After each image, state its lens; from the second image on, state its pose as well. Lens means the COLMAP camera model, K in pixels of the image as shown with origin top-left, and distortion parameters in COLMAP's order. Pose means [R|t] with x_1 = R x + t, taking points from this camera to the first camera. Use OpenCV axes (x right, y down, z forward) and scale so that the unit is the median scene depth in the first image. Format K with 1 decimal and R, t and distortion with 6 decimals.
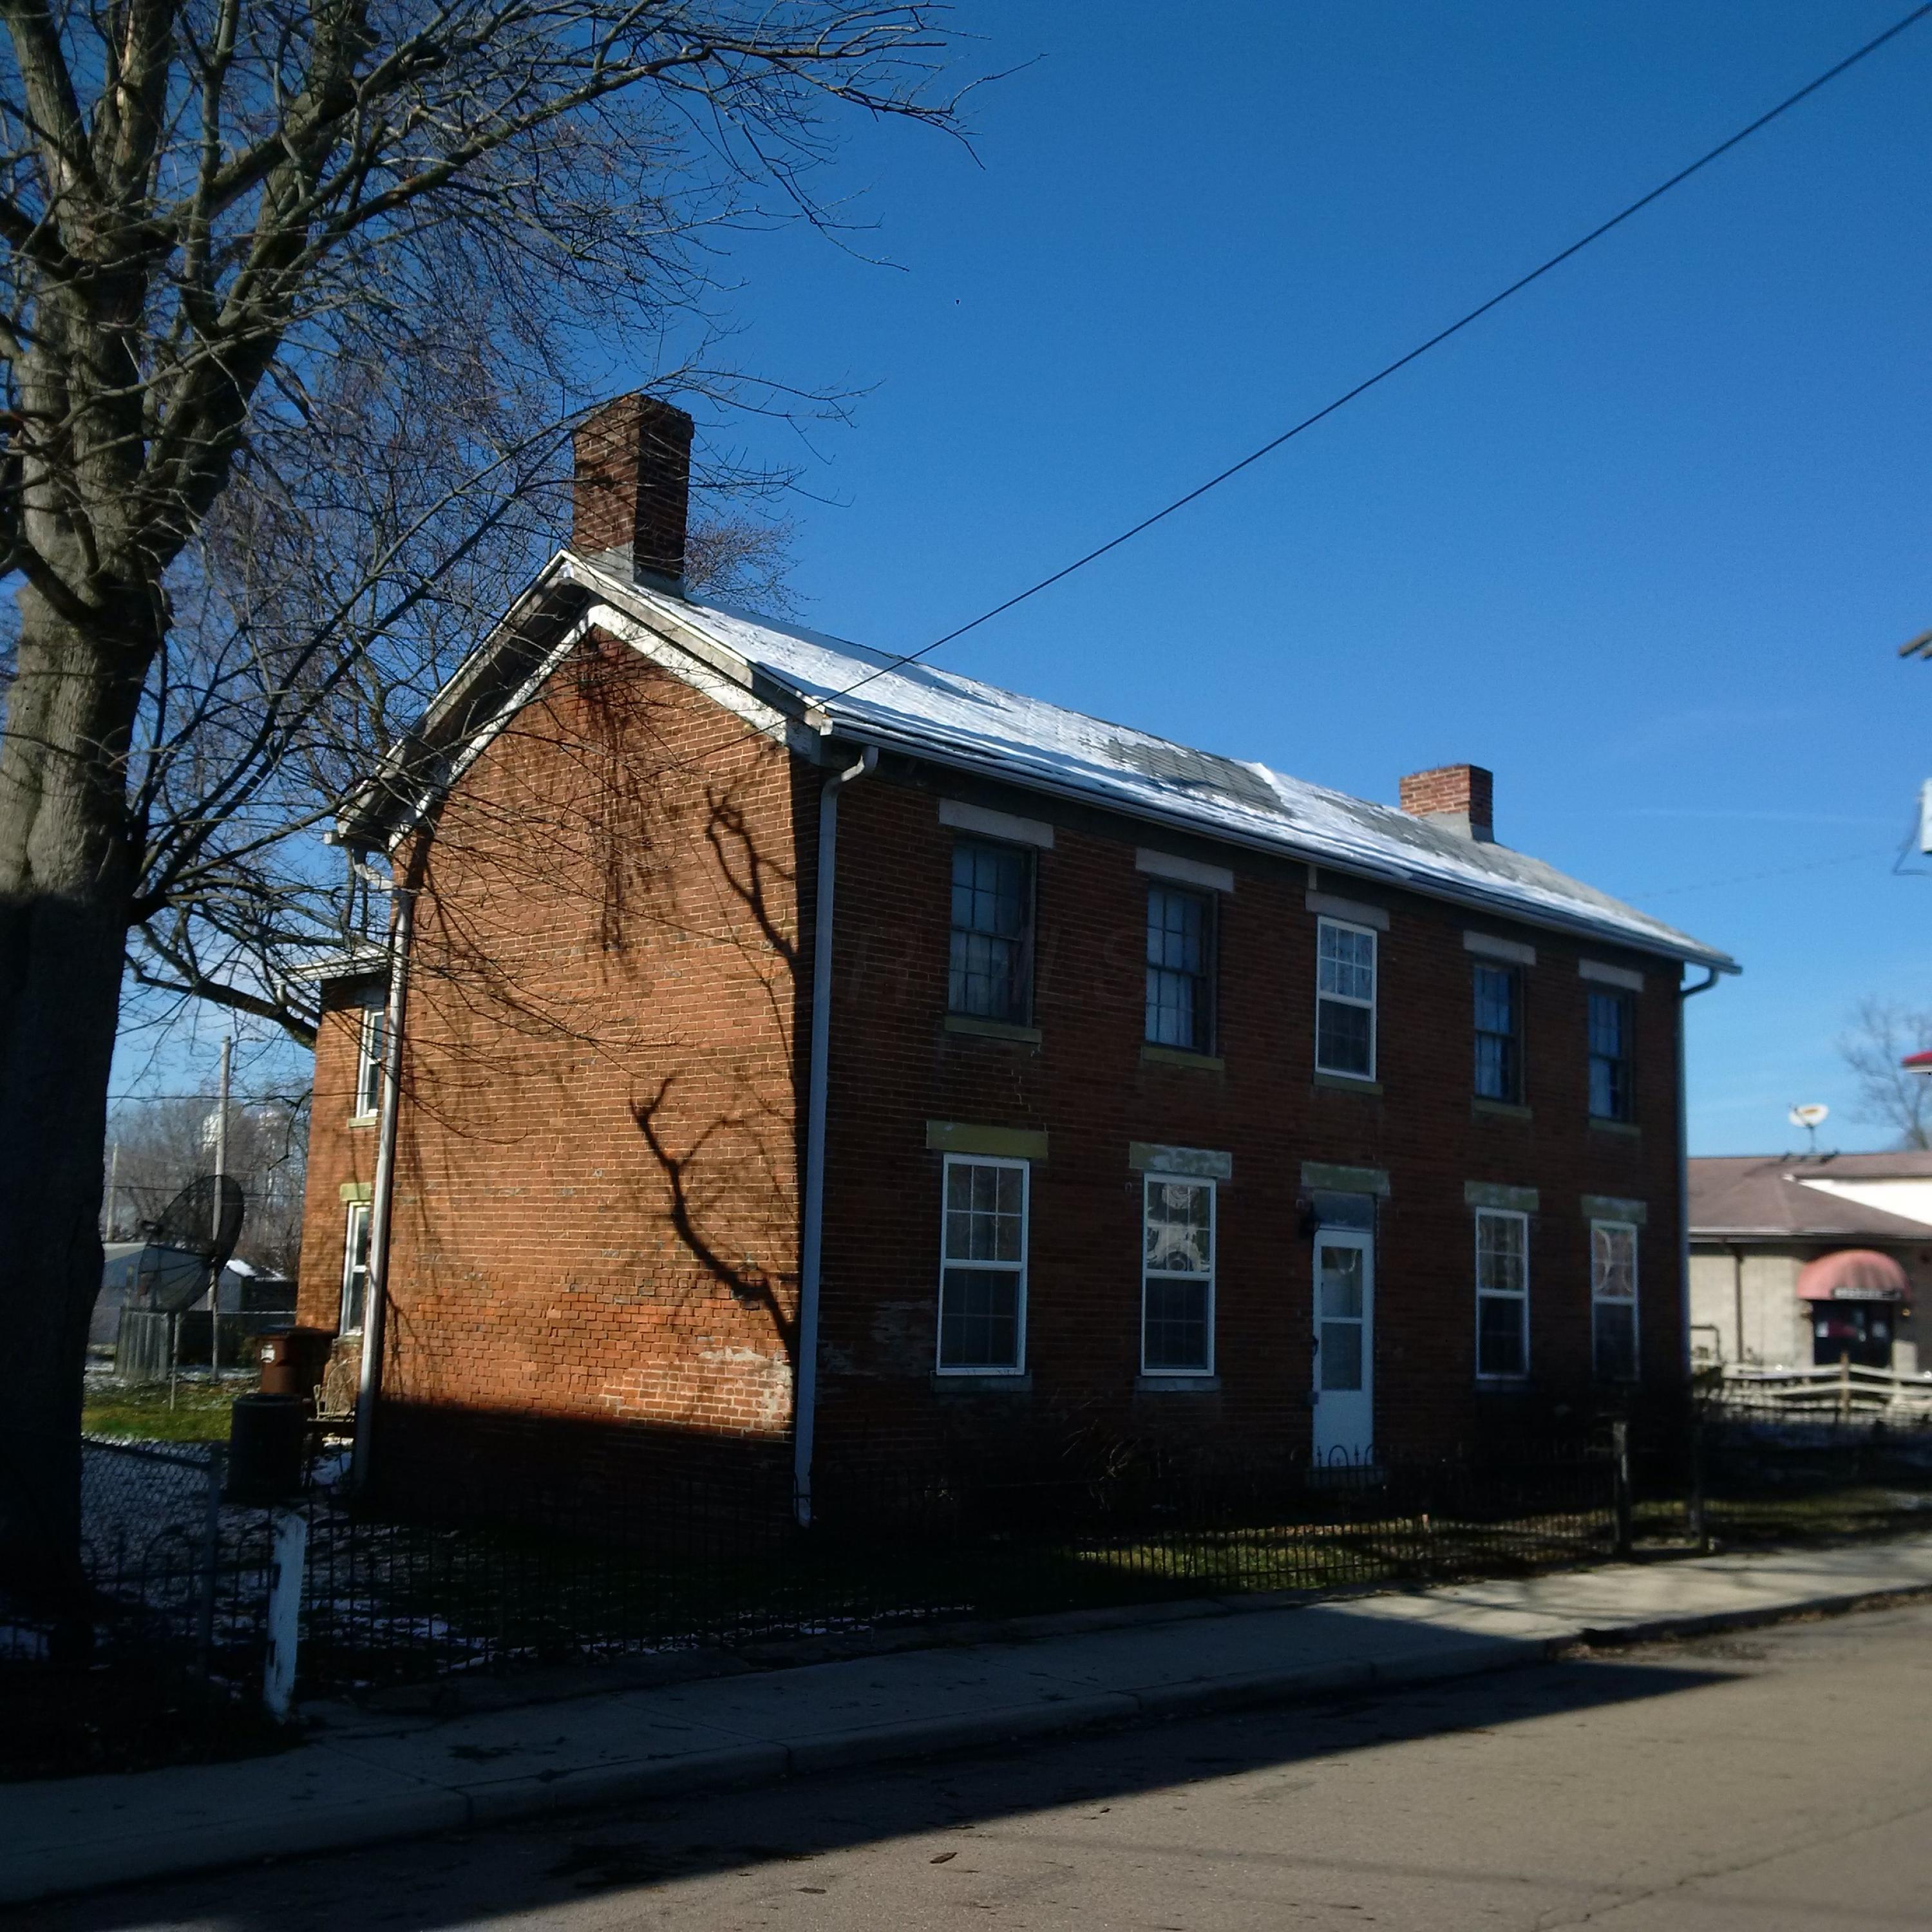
lens RADIAL K [[2376.7, 0, 889.1], [0, 2376.7, 976.5], [0, 0, 1]] dist [0.171538, -0.387581]
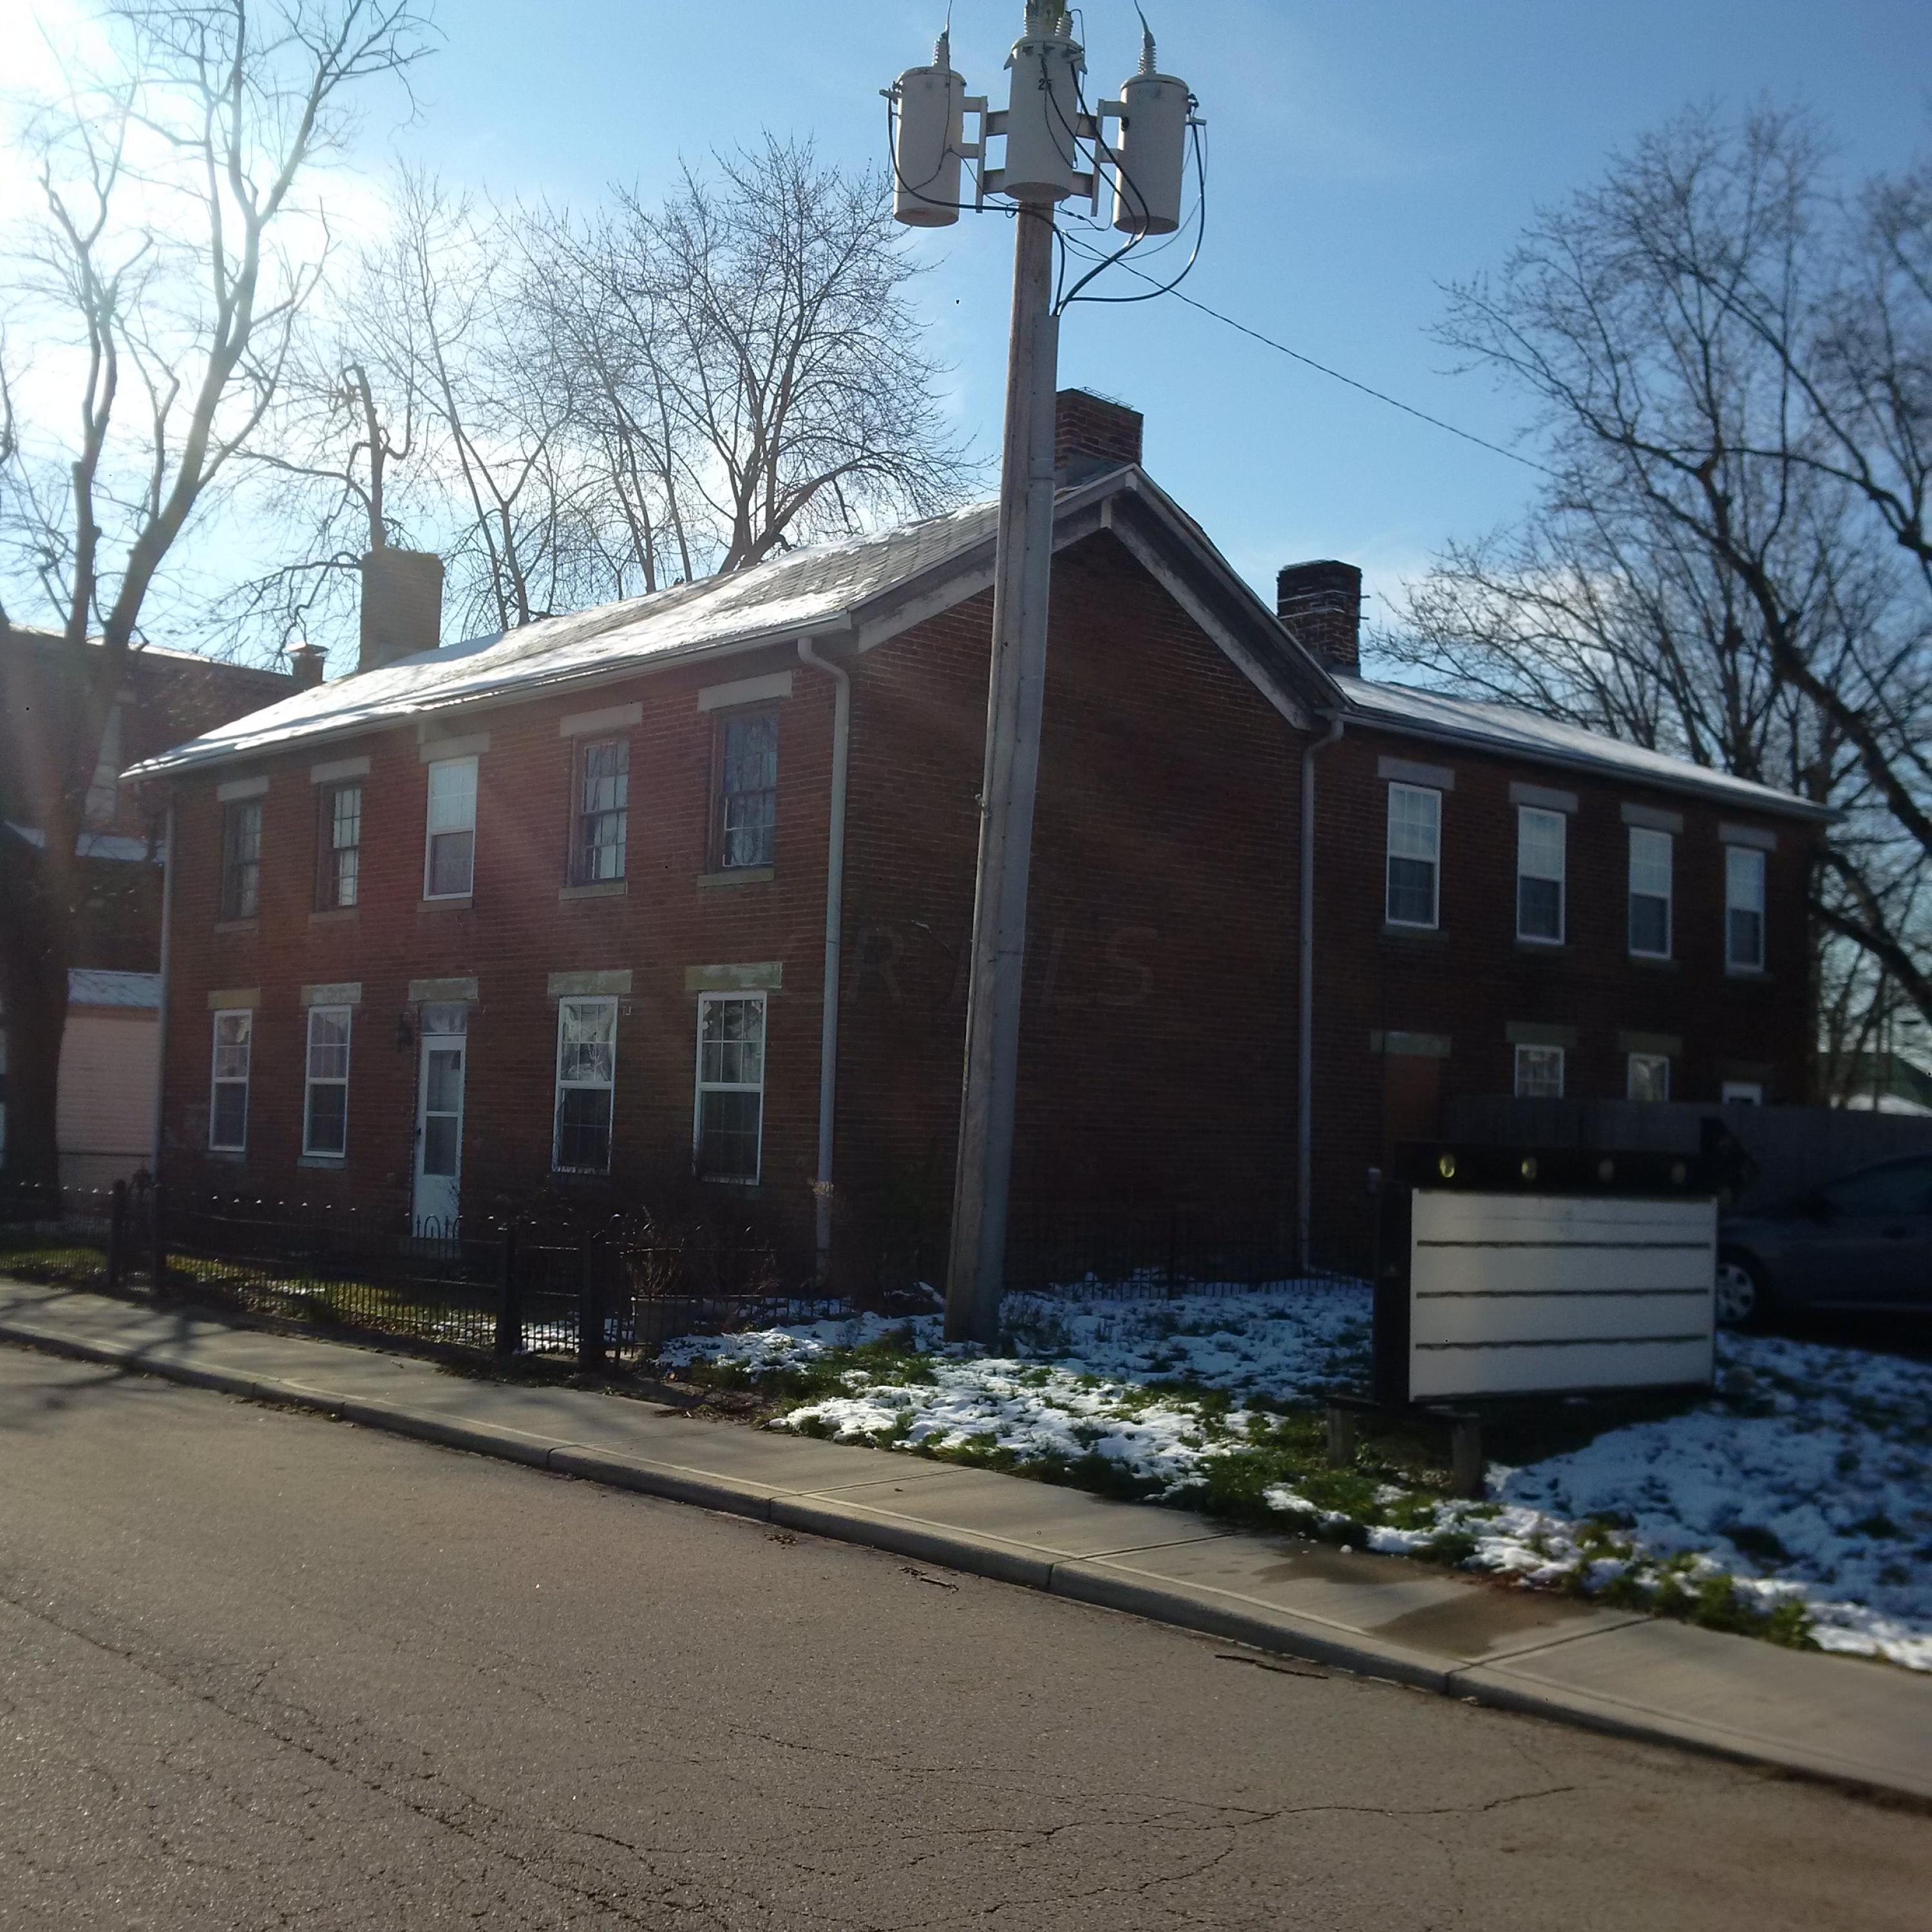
lens RADIAL K [[2376.7, 0, 889.1], [0, 2376.7, 976.5], [0, 0, 1]] dist [0.171538, -0.387581]
pose [[-0.097918, -0.096451, -0.990510, 1.539197], [0.100793, 0.989214, -0.106289, 0.263162], [0.990077, -0.110244, -0.087141, 1.570962]]
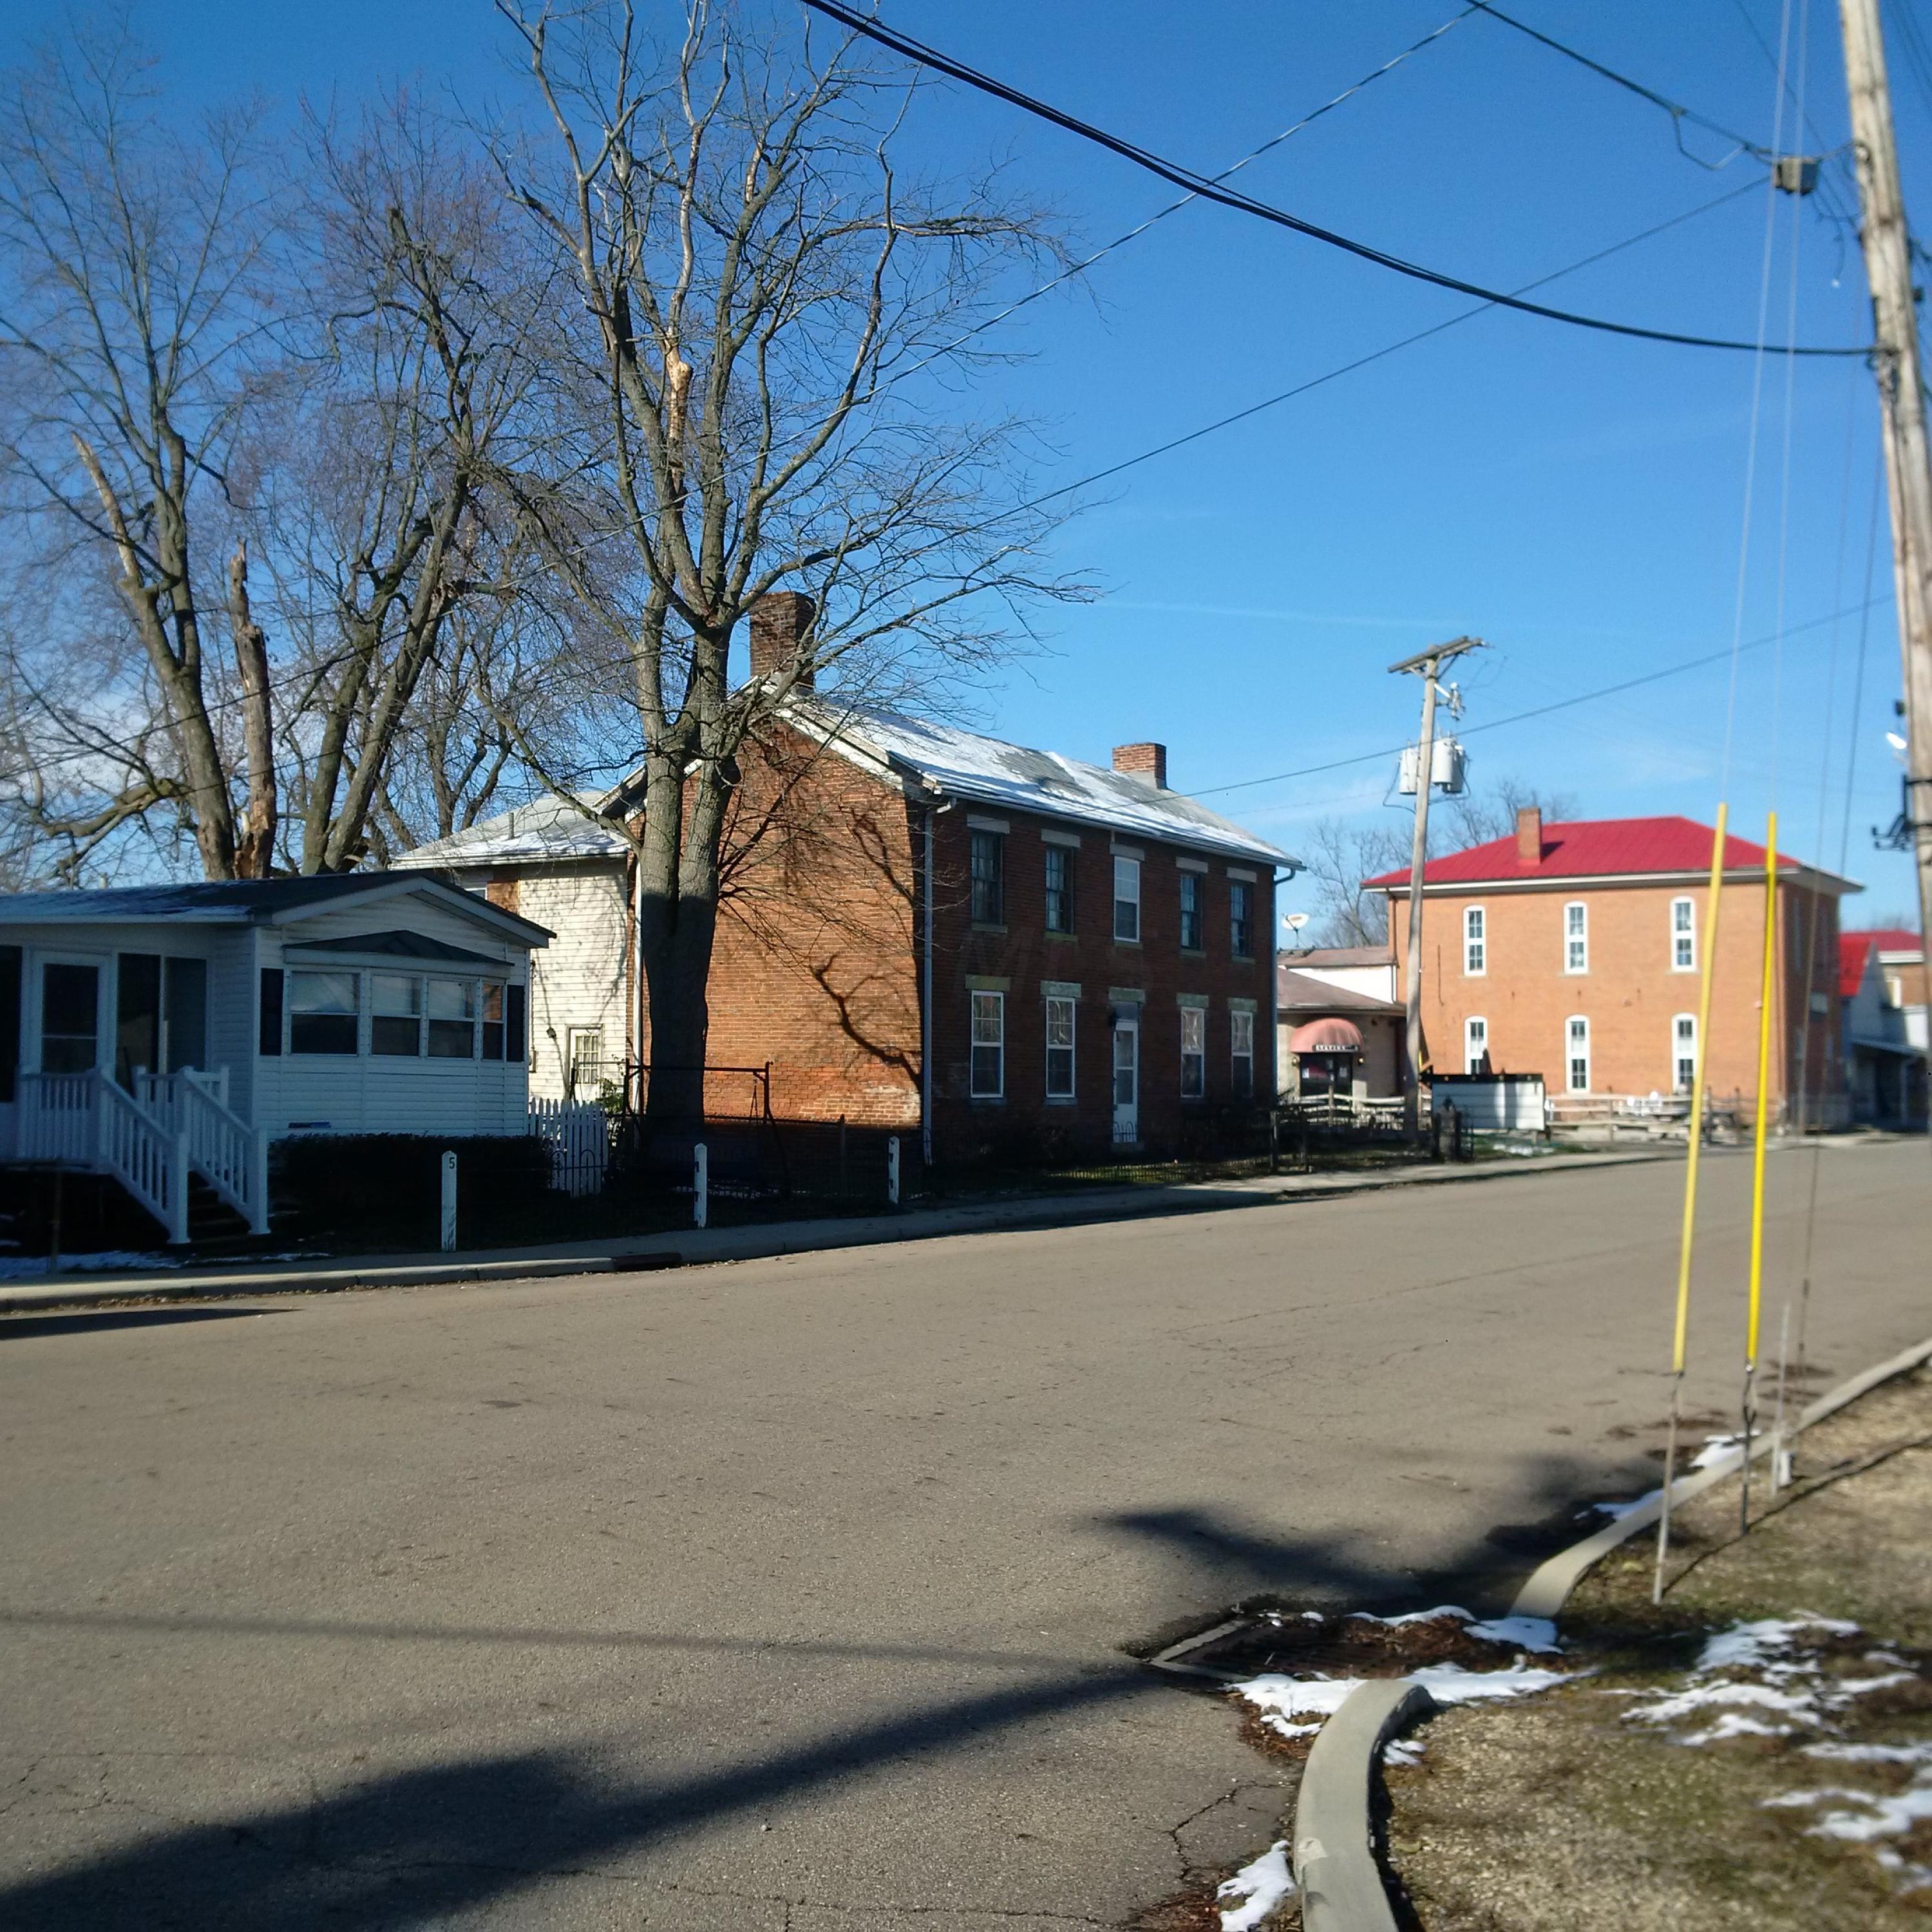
lens RADIAL K [[2376.7, 0, 889.1], [0, 2376.7, 976.5], [0, 0, 1]] dist [0.171538, -0.387581]
pose [[0.976264, -0.015988, 0.215991, -0.485254], [-0.004203, 0.995685, 0.092699, -0.125988], [-0.216541, -0.091407, 0.971985, -0.961652]]
